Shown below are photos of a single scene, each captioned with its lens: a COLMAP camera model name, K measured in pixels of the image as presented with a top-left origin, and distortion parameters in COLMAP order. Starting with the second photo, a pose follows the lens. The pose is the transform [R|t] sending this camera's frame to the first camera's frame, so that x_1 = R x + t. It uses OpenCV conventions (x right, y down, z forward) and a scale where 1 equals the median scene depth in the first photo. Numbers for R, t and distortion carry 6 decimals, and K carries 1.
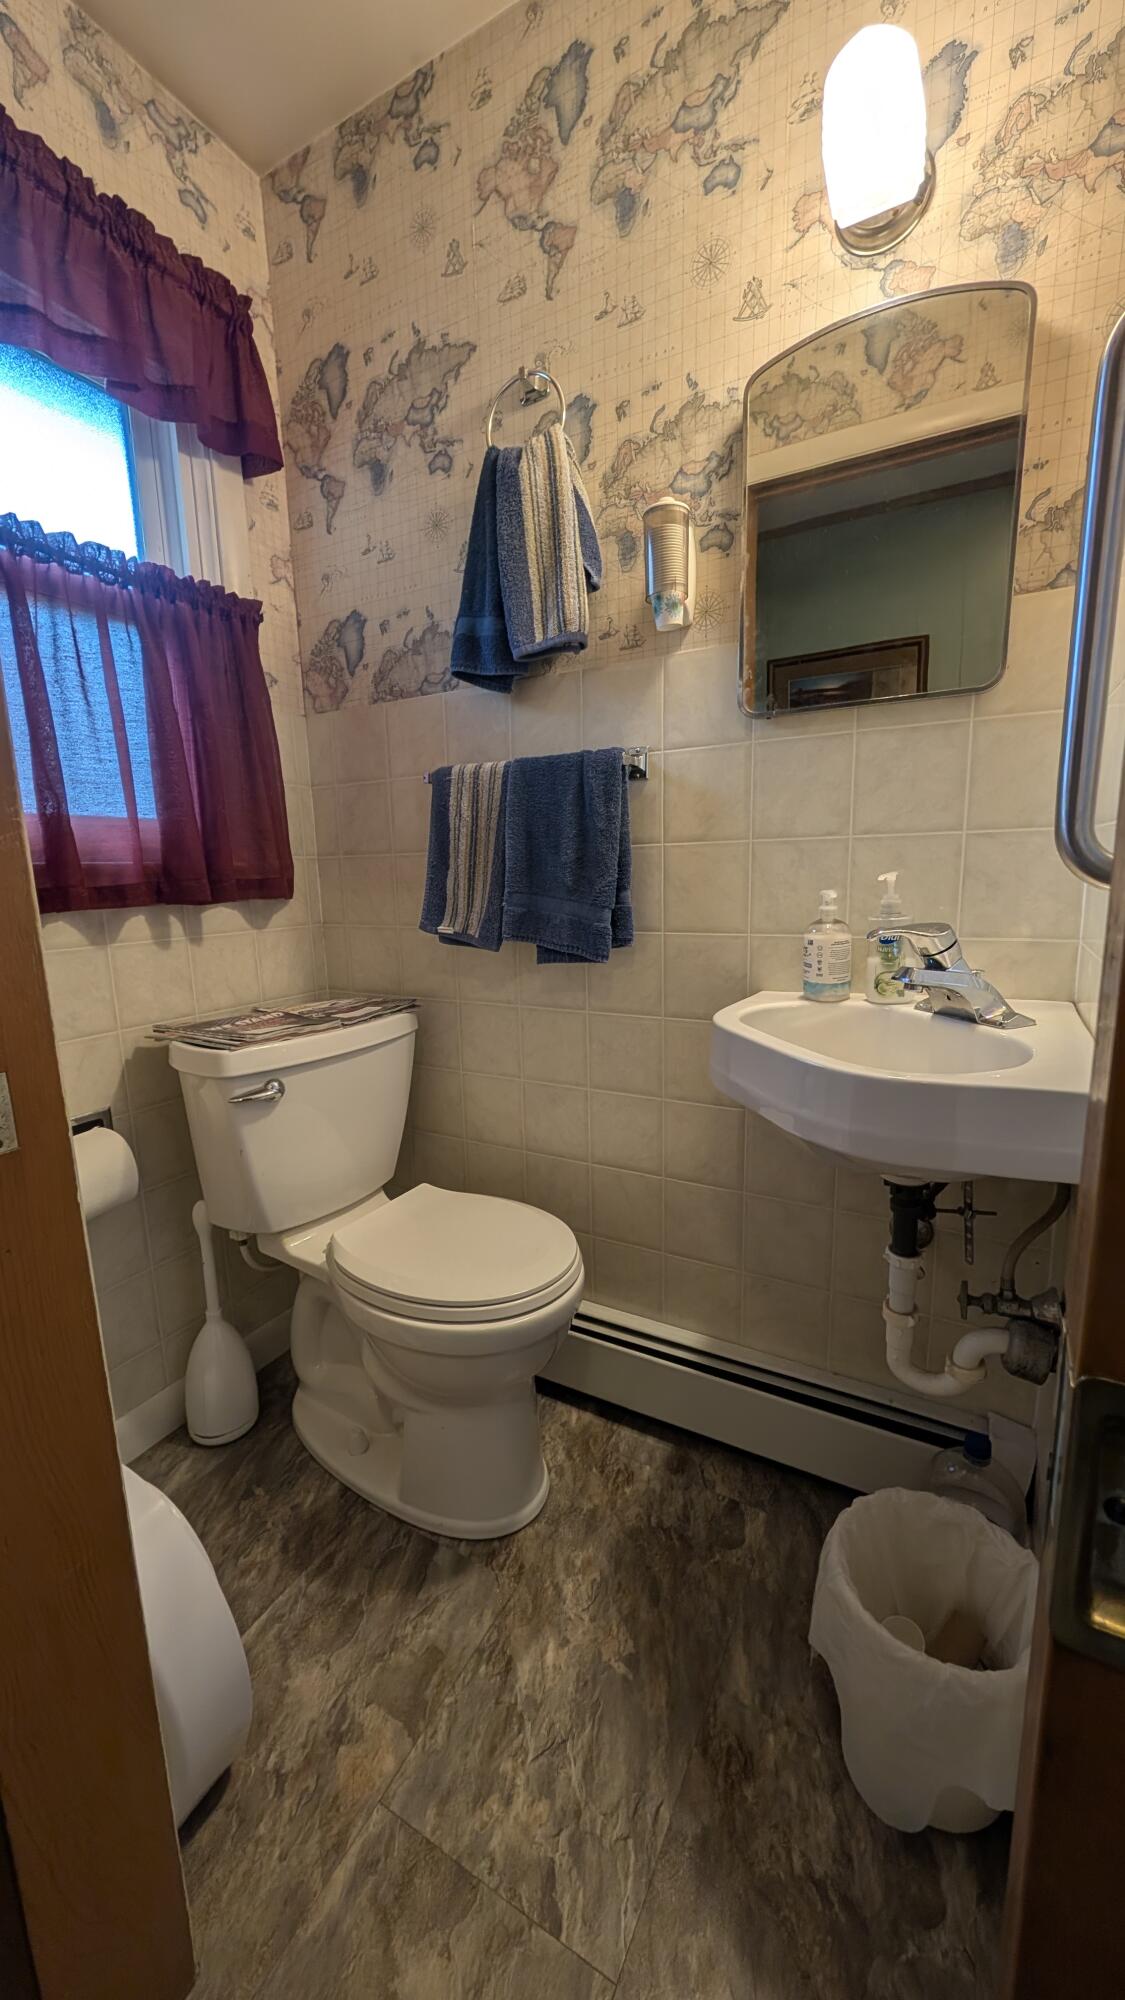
lens RADIAL K [[746.8, 0, 563.8], [0, 746.8, 1008.9], [0, 0, 1]] dist [-0.001093, 0.000618]
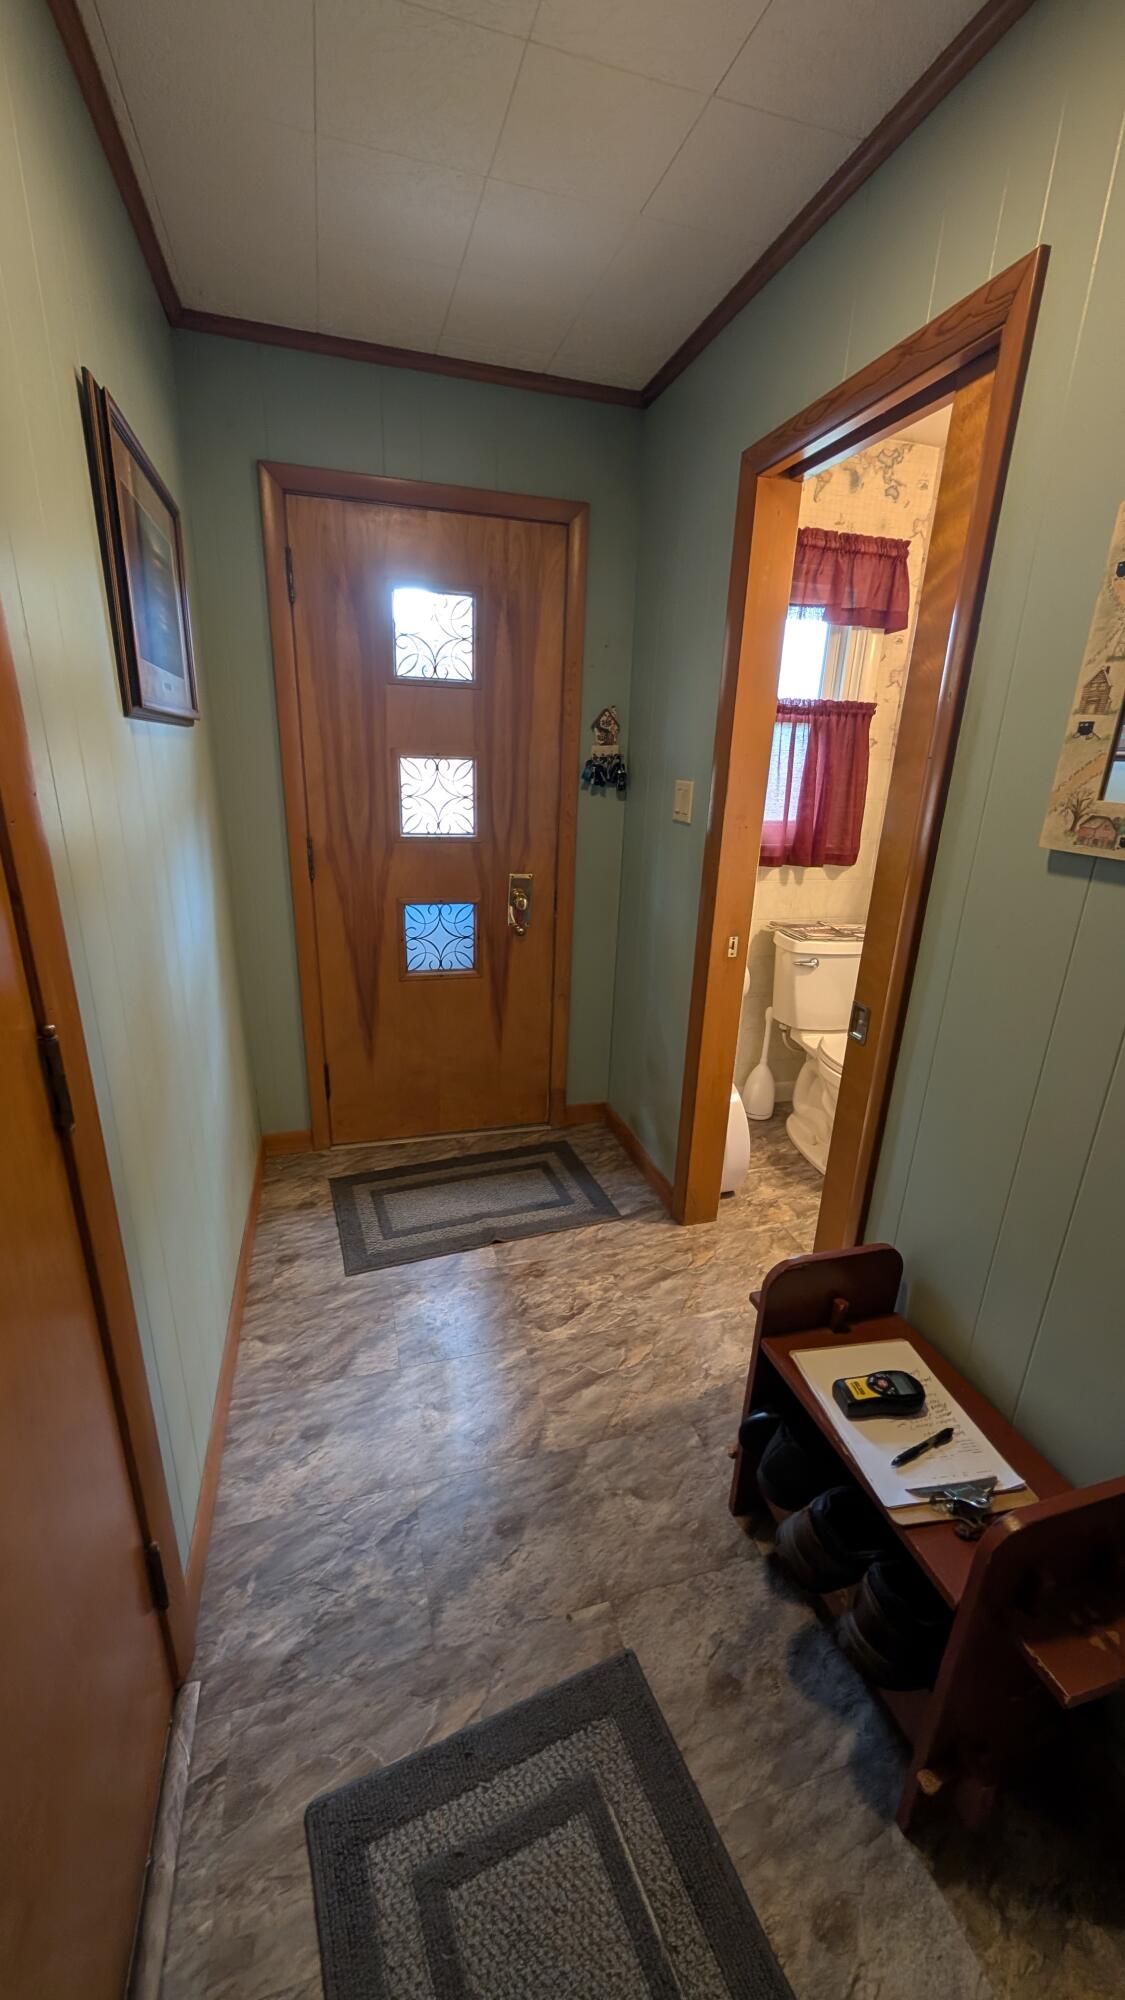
lens RADIAL K [[746.8, 0, 558.1], [0, 746.8, 1004.6], [0, 0, 1]] dist [-0.001093, 0.000618]
pose [[0.705117, 0.268502, -0.656290, 0.482135], [-0.175795, 0.962836, 0.205043, -0.079162], [0.686954, -0.029206, 0.726114, -0.964912]]
